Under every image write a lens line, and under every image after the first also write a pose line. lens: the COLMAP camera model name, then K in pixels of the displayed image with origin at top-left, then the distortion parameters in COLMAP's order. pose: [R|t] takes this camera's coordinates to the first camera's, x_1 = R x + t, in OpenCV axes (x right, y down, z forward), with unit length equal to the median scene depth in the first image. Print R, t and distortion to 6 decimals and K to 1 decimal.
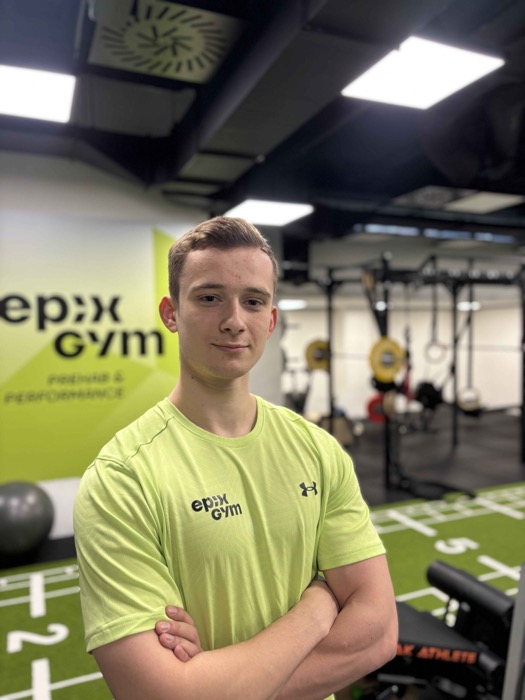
lens RADIAL K [[535.2, 0, 262.0], [0, 535.2, 376.5], [0, 0, 1]] dist [-0.003796, -0.005283]
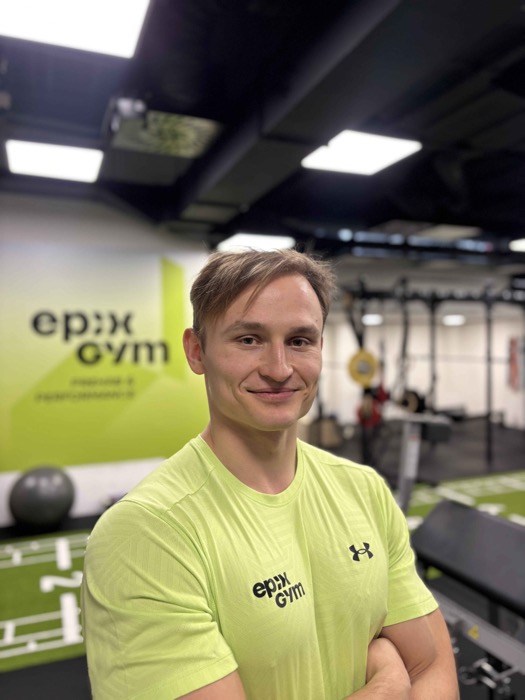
lens RADIAL K [[538.8, 0, 264.3], [0, 538.8, 370.1], [0, 0, 1]] dist [-0.003282, -0.007891]
pose [[0.999852, 0.006527, -0.015939, 0.046341], [-0.007009, 0.999513, -0.030404, 0.010761], [0.015733, 0.030511, 0.999411, -0.182204]]
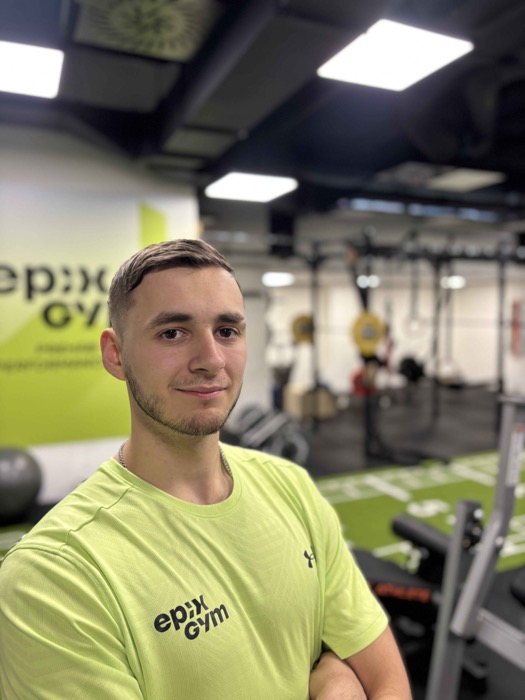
lens RADIAL K [[538.8, 0, 264.3], [0, 538.8, 370.1], [0, 0, 1]] dist [-0.003282, -0.007891]
pose [[0.999722, 0.004777, 0.023077, 0.012100], [-0.005470, 0.999533, 0.030061, 0.011781], [-0.022923, -0.030179, 0.999282, -0.038657]]
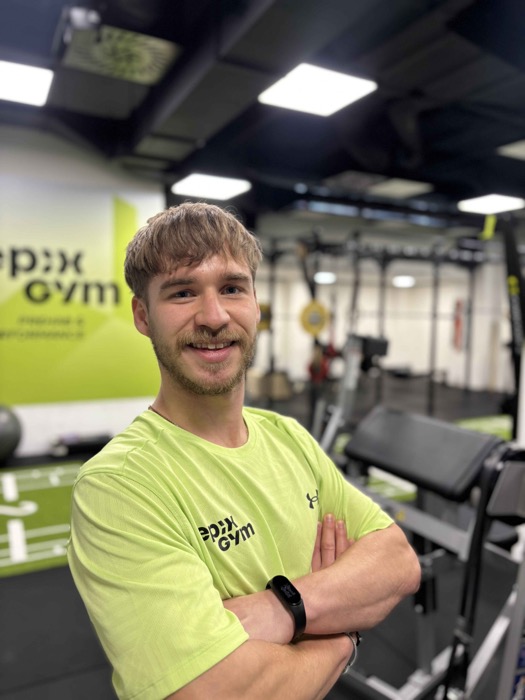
lens RADIAL K [[538.8, 0, 264.3], [0, 538.8, 370.1], [0, 0, 1]] dist [-0.003282, -0.007891]
pose [[0.996915, 0.031628, 0.071839, 0.050746], [-0.033817, 0.998994, 0.029459, 0.056590], [-0.070835, -0.031797, 0.996981, -0.198878]]
